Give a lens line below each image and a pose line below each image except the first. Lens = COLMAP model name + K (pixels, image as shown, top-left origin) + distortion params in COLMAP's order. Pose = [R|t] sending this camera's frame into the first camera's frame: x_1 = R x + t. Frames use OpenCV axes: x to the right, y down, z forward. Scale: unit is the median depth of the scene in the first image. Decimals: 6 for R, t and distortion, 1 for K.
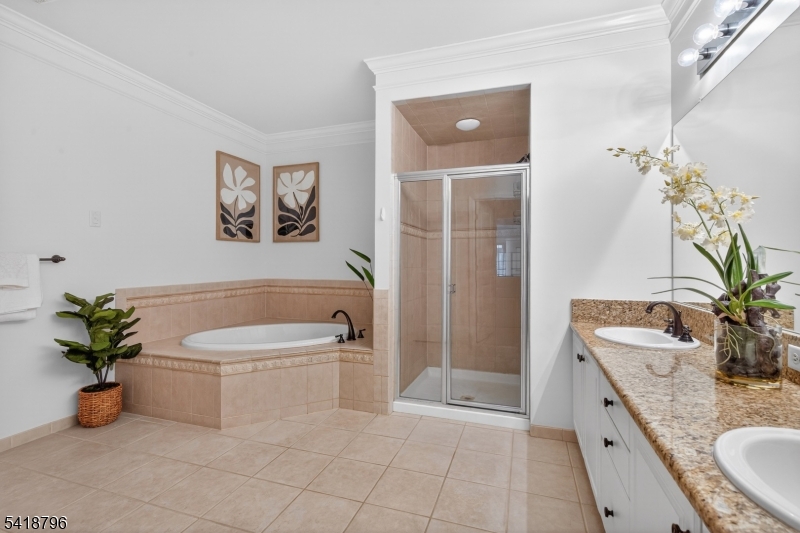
lens RADIAL K [[368.8, 0, 402.3], [0, 368.8, 261.1], [0, 0, 1]] dist [-0.000076, -0.001263]
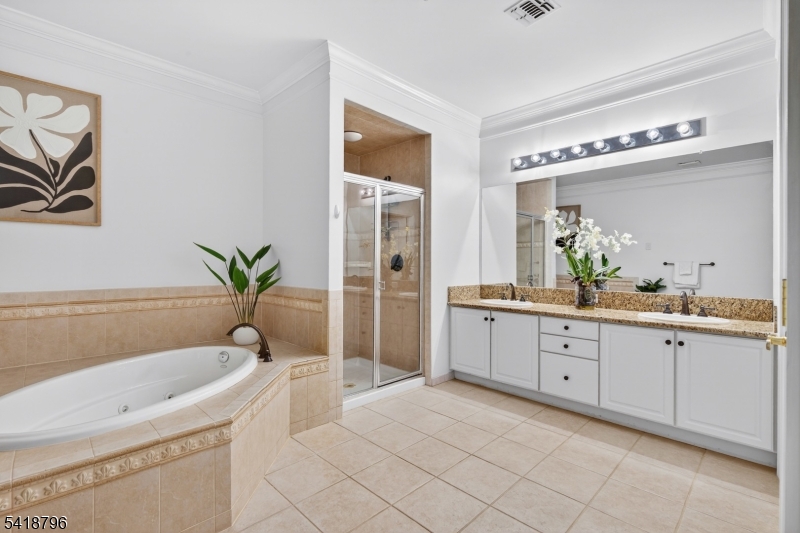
lens RADIAL K [[368.8, 0, 414.7], [0, 368.8, 265.9], [0, 0, 1]] dist [-0.000076, -0.001263]
pose [[0.434199, -0.007485, 0.900786, -0.833603], [-0.009612, 0.999870, 0.012941, -0.001416], [-0.900766, -0.014277, 0.434070, 0.403330]]
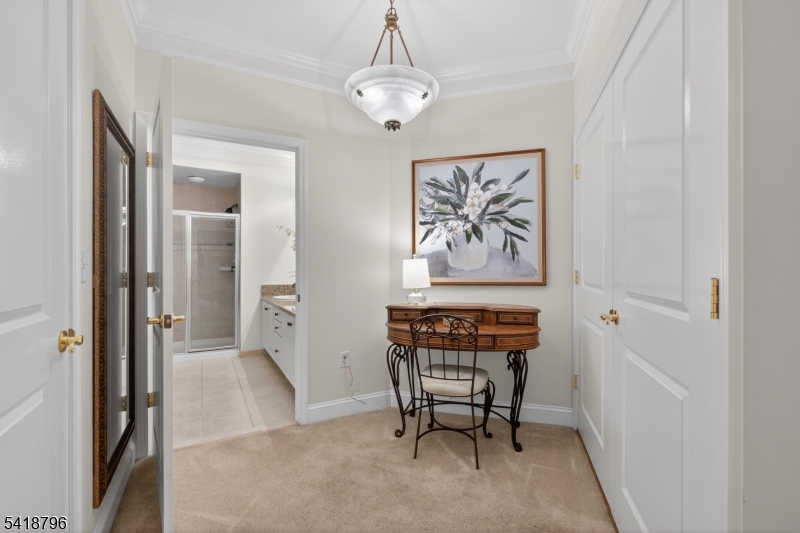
lens RADIAL K [[368.8, 0, 402.1], [0, 368.8, 267.7], [0, 0, 1]] dist [-0.000076, -0.001263]
pose [[0.684100, -0.002756, 0.729383, -0.426981], [-0.003682, 0.999967, 0.007232, -0.009362], [-0.729379, -0.007633, 0.684067, -0.825694]]
